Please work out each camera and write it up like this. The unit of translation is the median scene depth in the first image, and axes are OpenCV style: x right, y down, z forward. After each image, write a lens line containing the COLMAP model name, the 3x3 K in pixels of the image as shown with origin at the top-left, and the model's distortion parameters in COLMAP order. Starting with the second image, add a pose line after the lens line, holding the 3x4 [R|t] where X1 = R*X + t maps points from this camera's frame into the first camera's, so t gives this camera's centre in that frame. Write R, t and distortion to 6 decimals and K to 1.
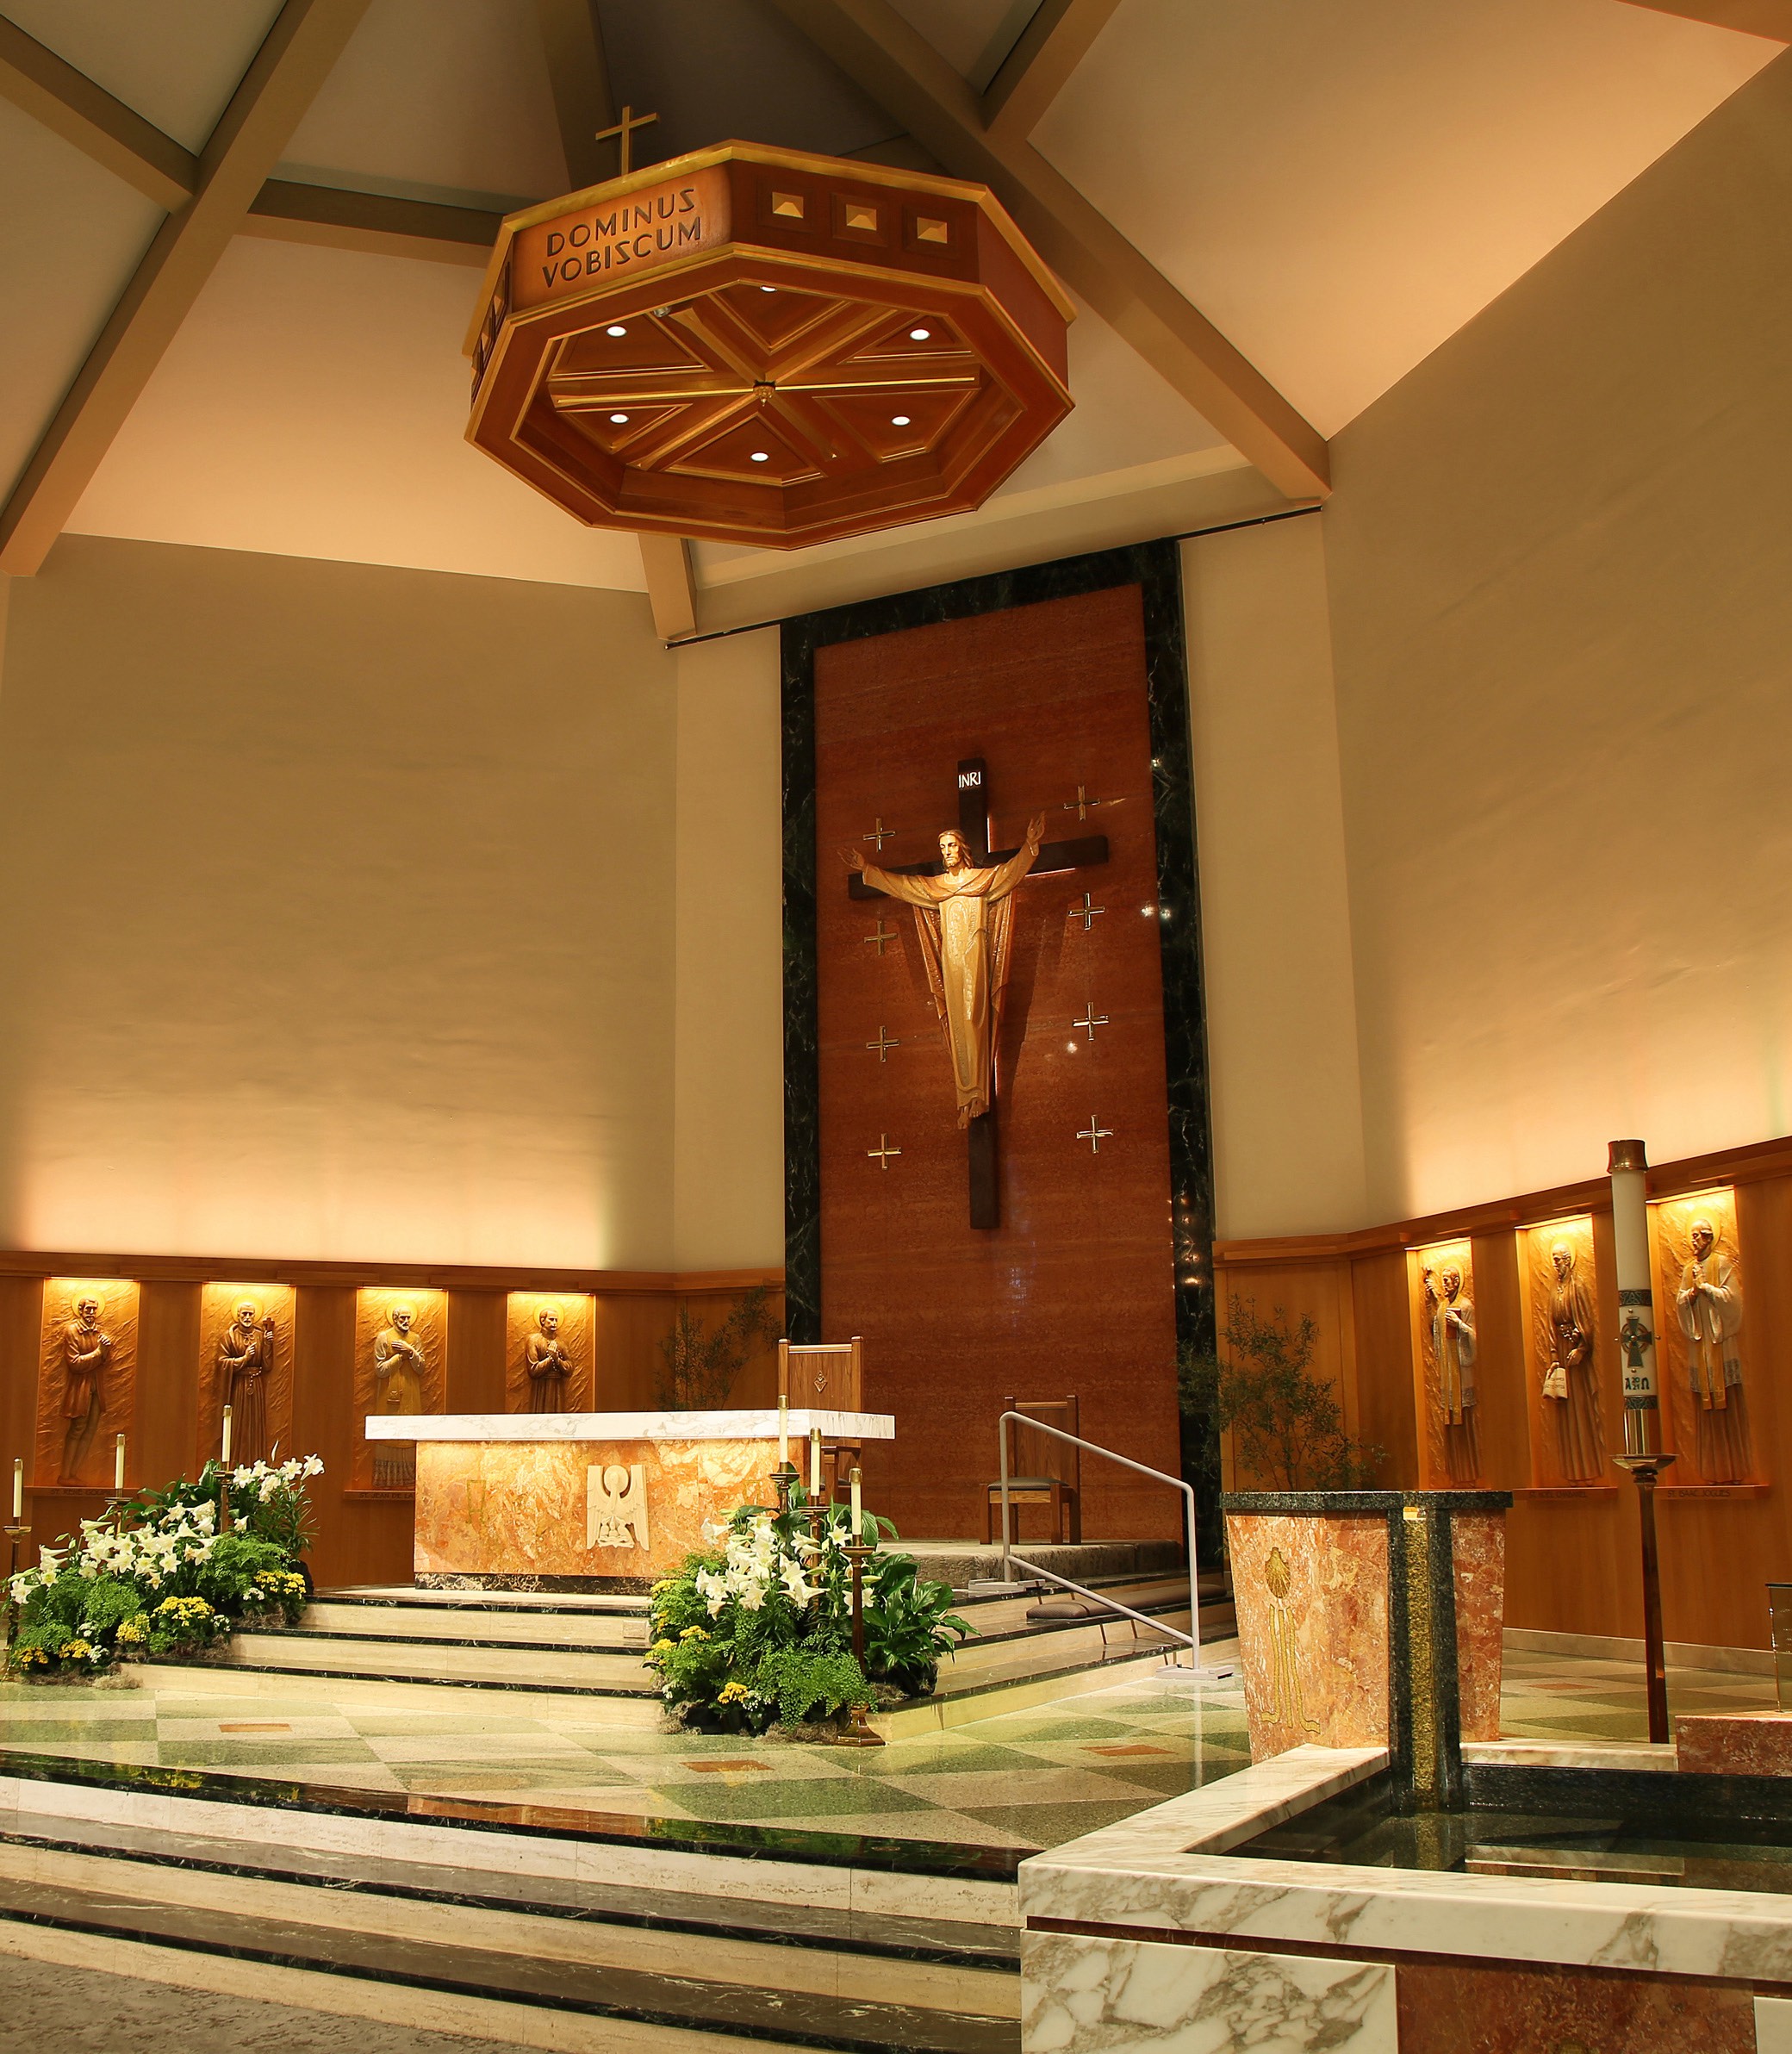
lens RADIAL K [[2217.3, 0, 653.5], [0, 2217.3, 1120.9], [0, 0, 1]] dist [-0.117836, 0.000000]
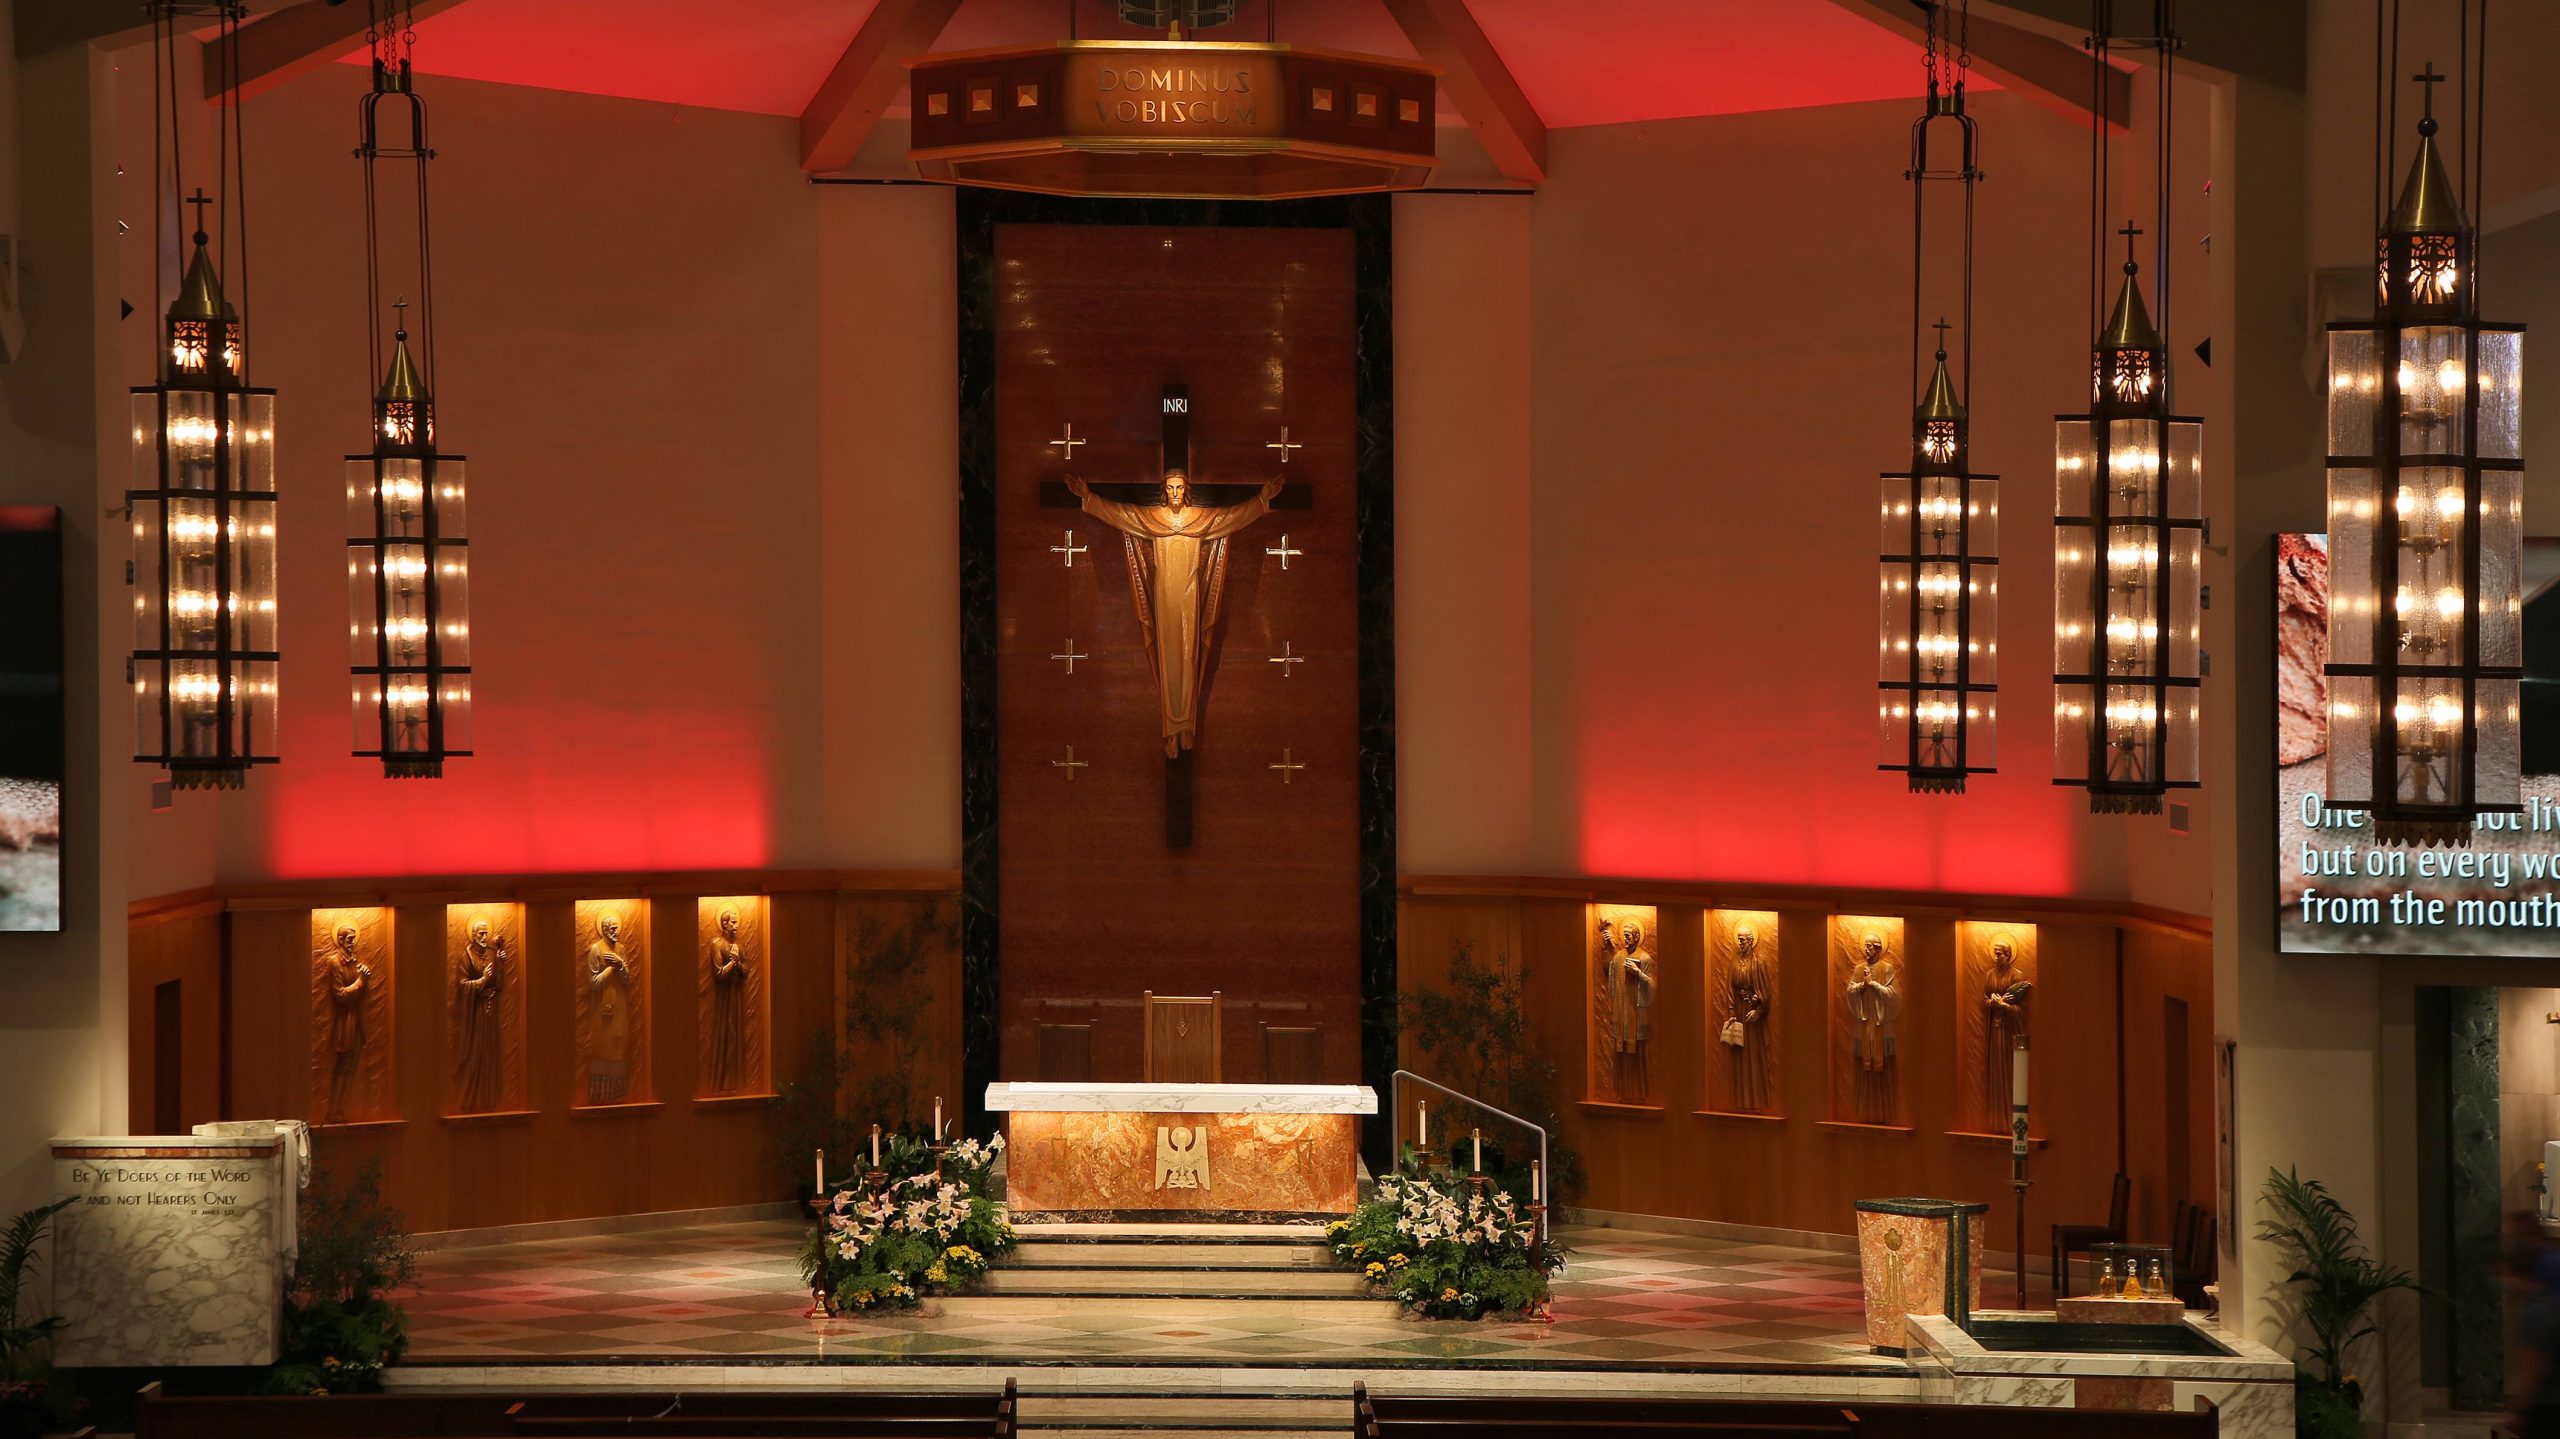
lens RADIAL K [[5580.6, 0, 1290.8], [0, 5580.6, 711.9], [0, 0, 1]] dist [0.523887, 0.000000]
pose [[0.858906, 0.005708, 0.512102, -1.385176], [-0.090719, 0.985820, 0.141168, -0.469529], [-0.504035, -0.167707, 0.847244, -1.513131]]
